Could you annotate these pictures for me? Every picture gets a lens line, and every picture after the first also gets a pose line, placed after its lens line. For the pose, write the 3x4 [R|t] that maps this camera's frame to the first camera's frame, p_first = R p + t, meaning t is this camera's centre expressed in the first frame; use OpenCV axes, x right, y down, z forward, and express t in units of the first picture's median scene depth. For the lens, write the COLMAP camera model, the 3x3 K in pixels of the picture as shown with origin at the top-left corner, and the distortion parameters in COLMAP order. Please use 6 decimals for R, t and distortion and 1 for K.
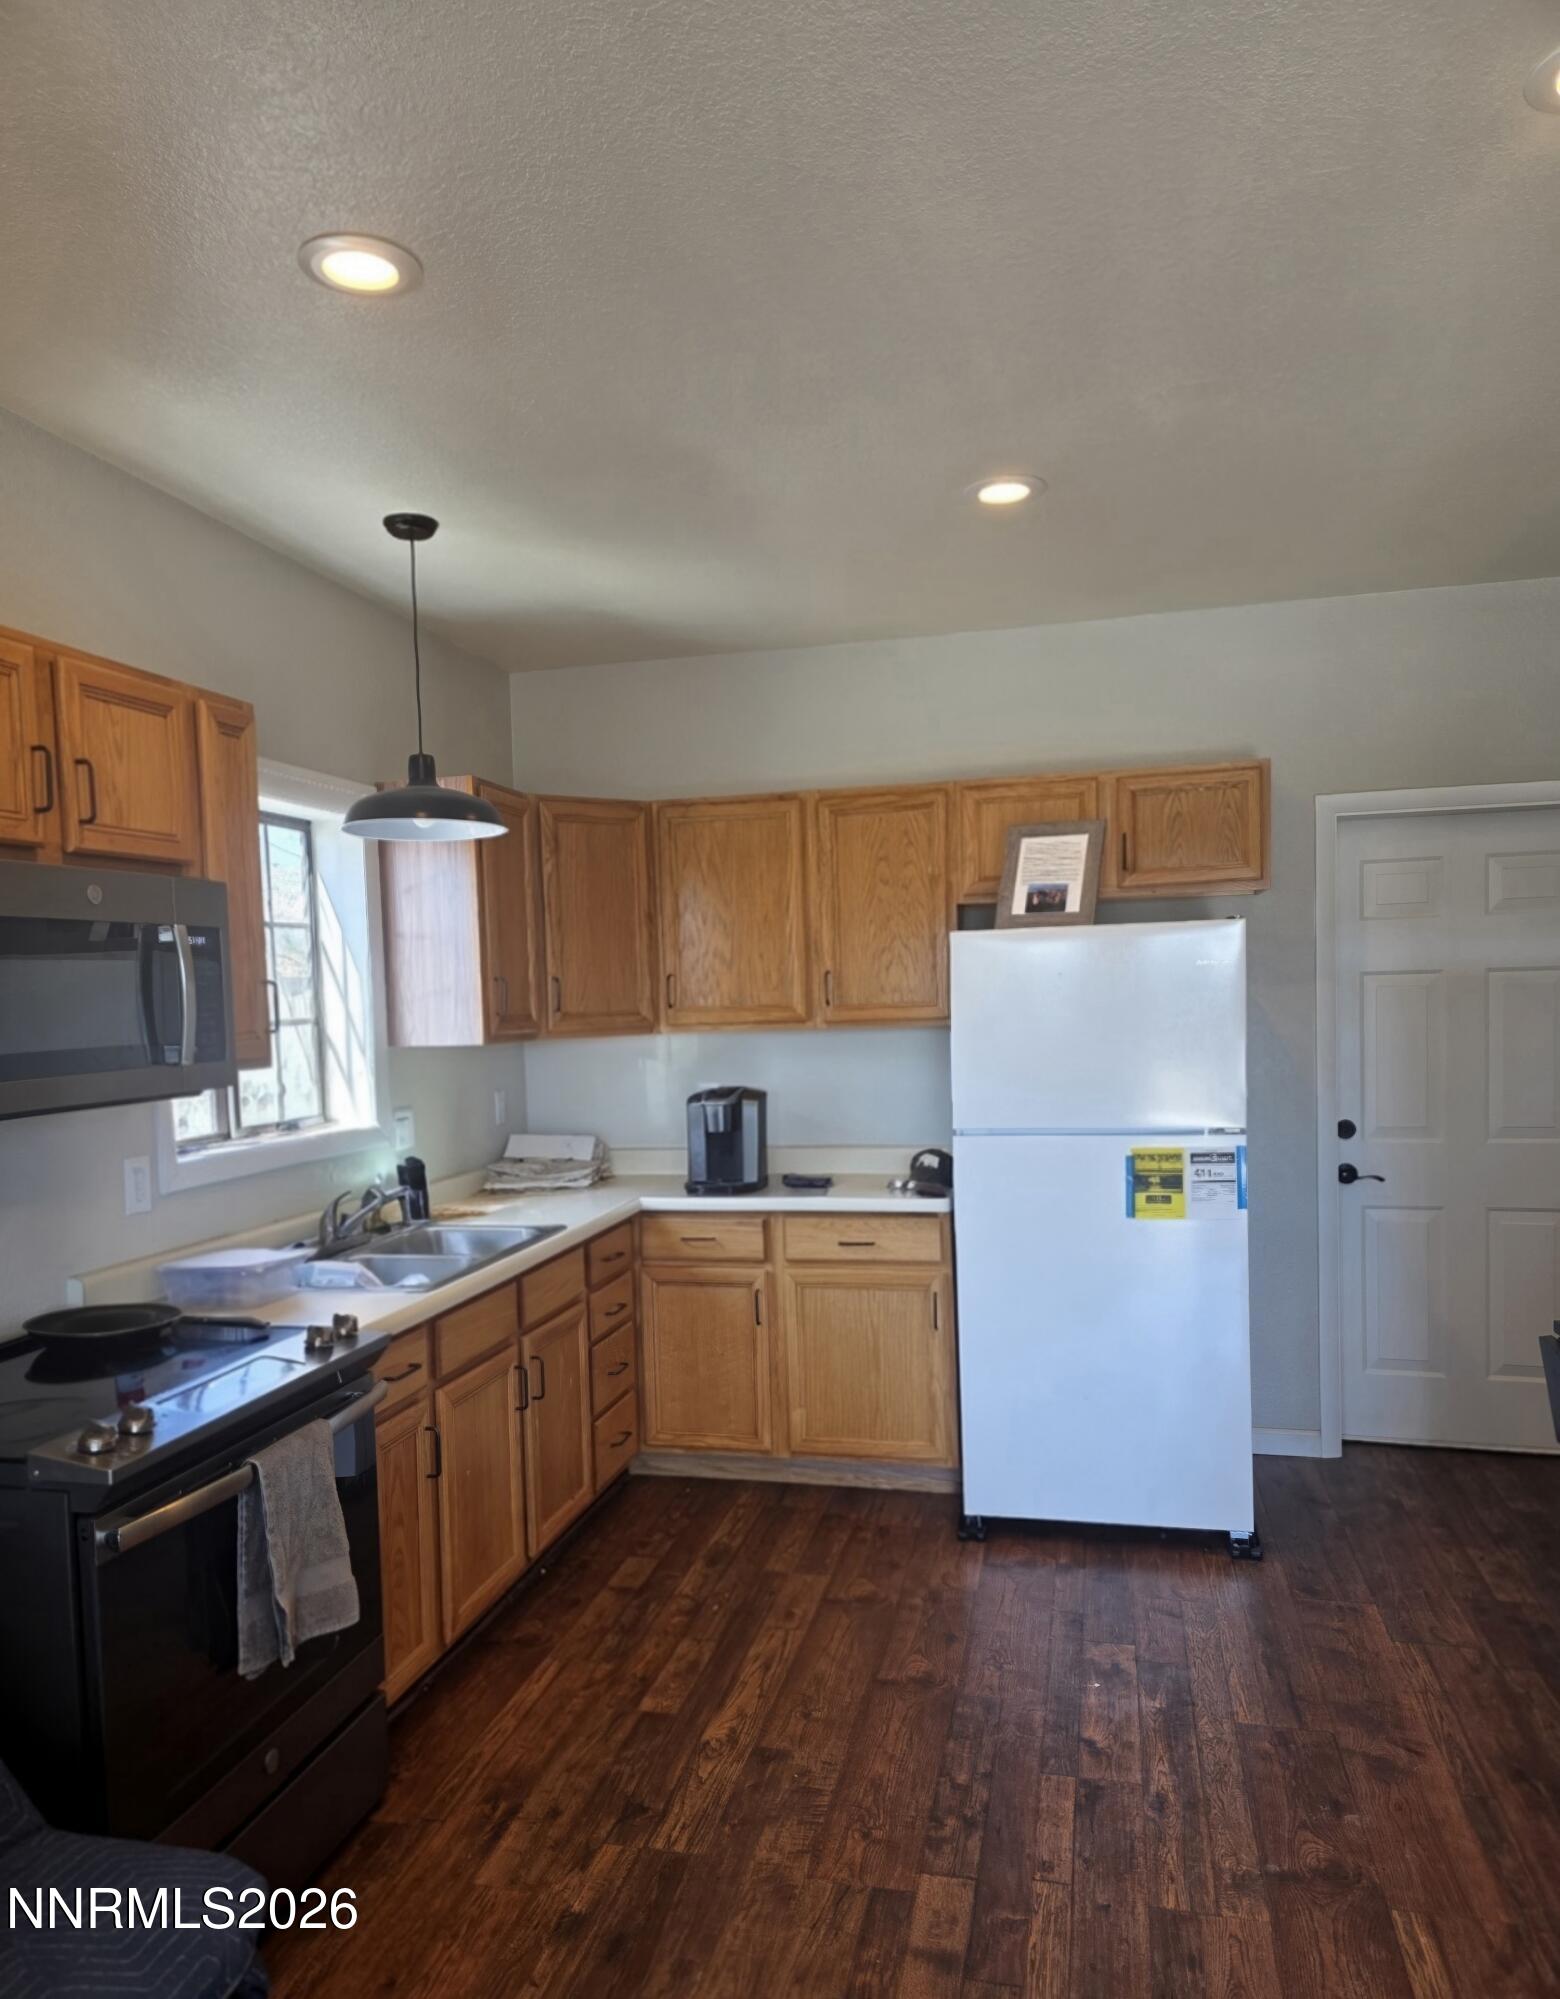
lens RADIAL K [[1392.3, 0, 775.1], [0, 1392.3, 1053.7], [0, 0, 1]] dist [0.072507, -0.055345]
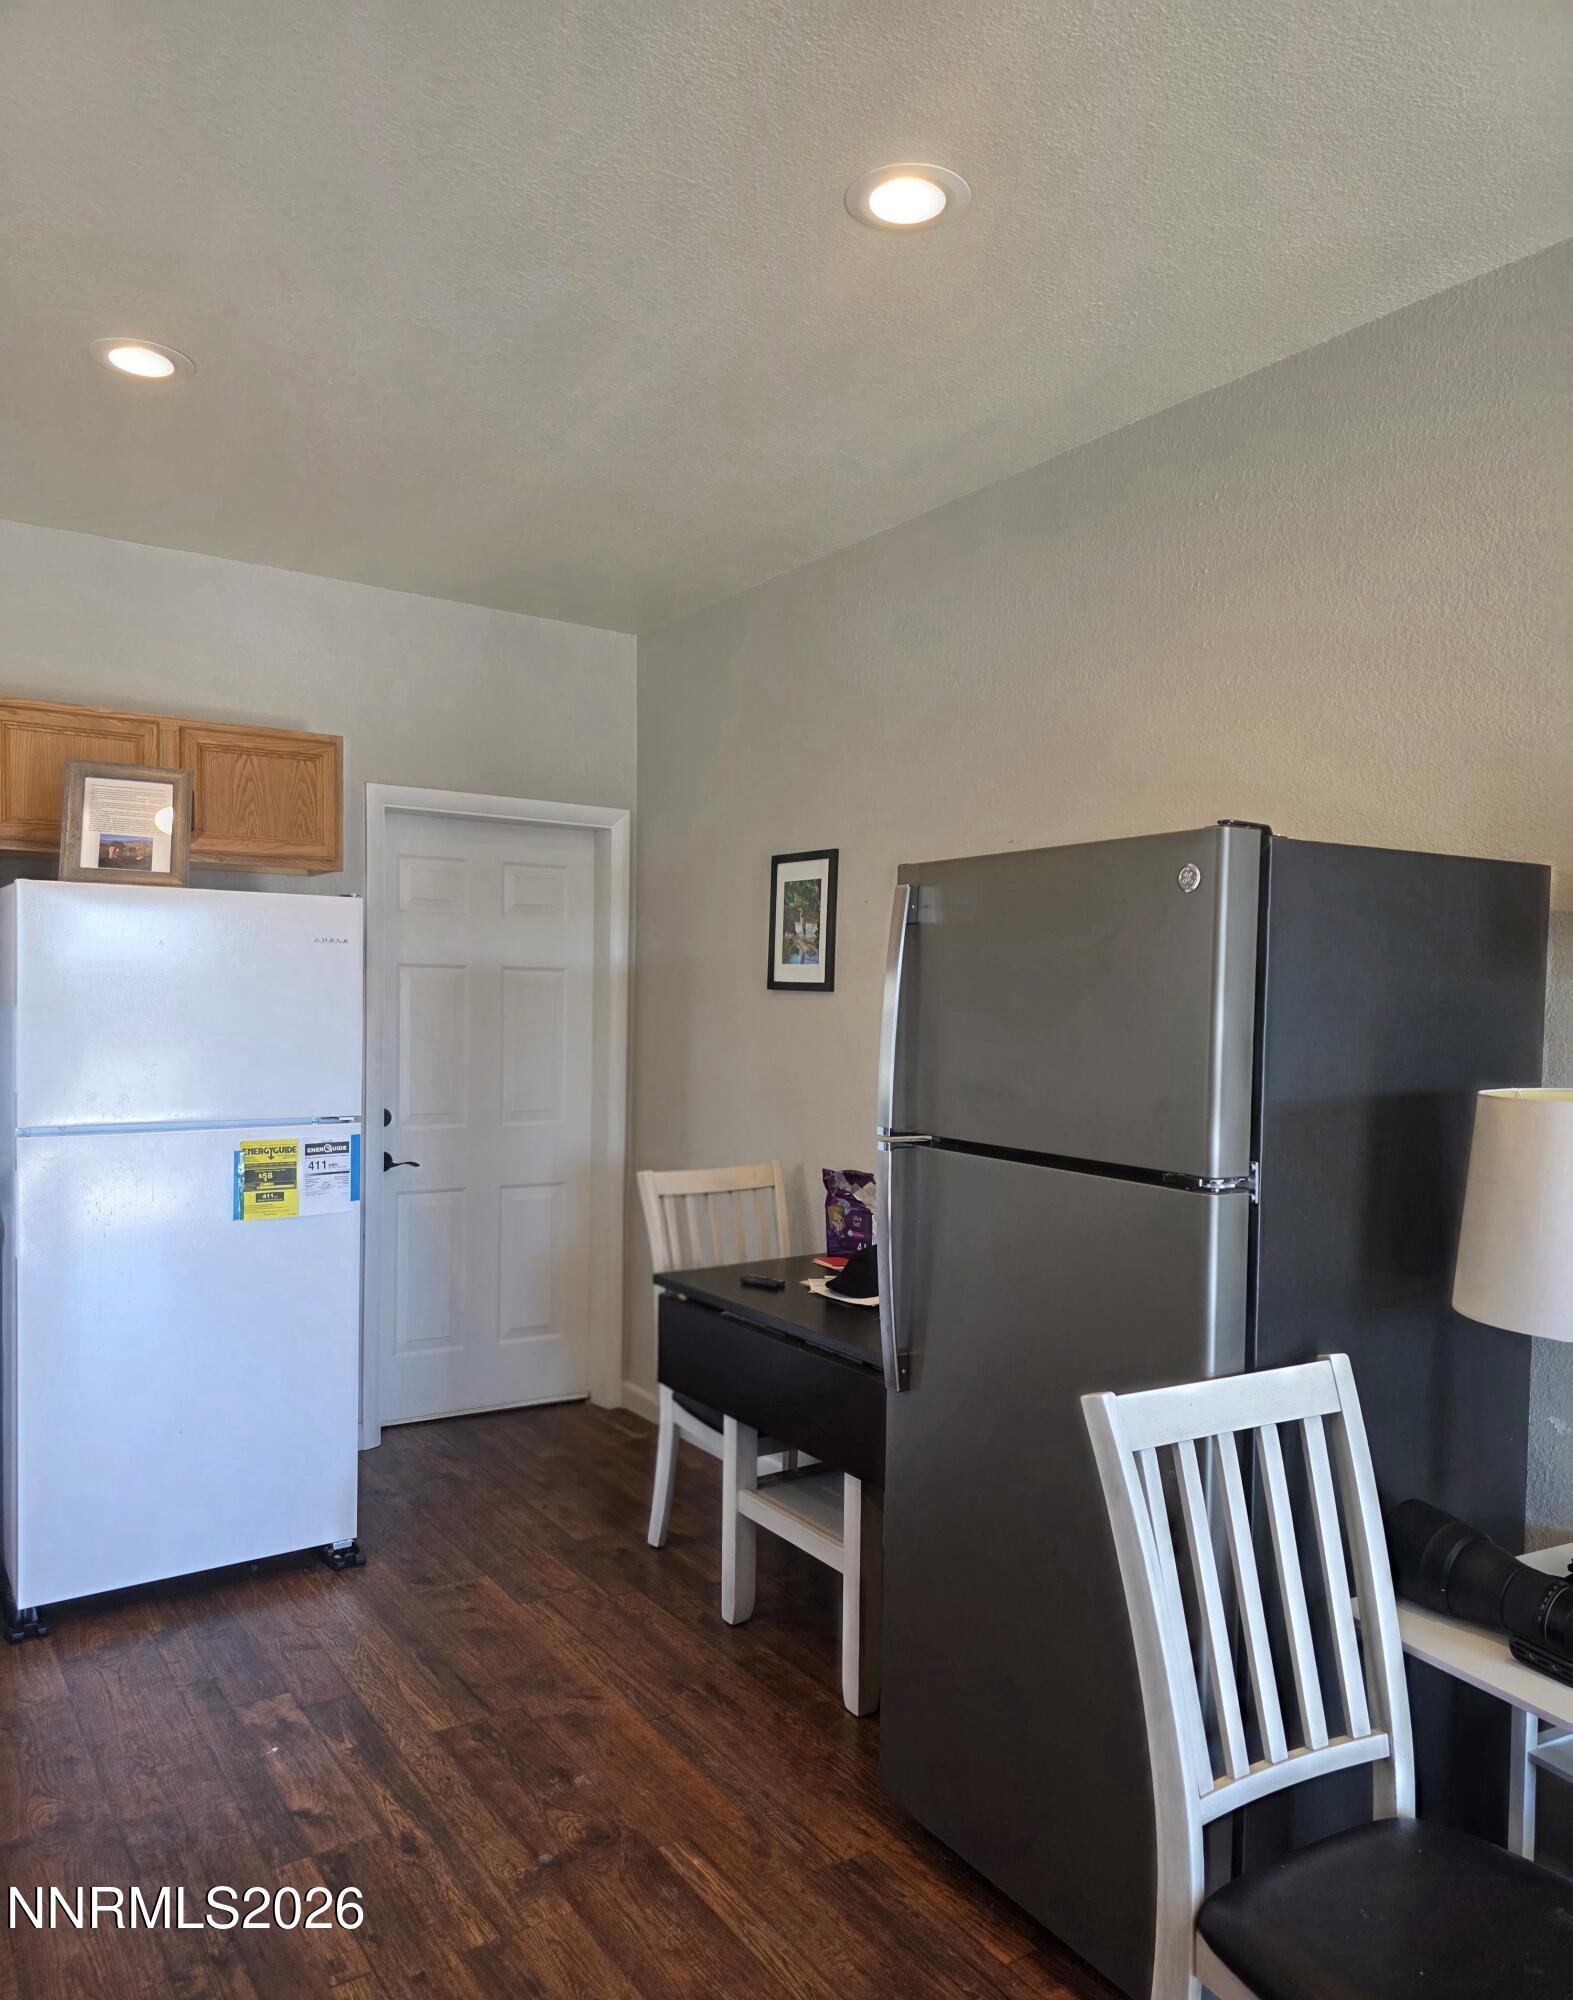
lens RADIAL K [[1397.1, 0, 783.2], [0, 1397.1, 1037.0], [0, 0, 1]] dist [0.078583, -0.064650]
pose [[0.683741, 0.016573, 0.729536, -0.187729], [-0.008190, 0.999853, -0.015038, 0.012450], [-0.729679, 0.004307, 0.683777, 0.142677]]
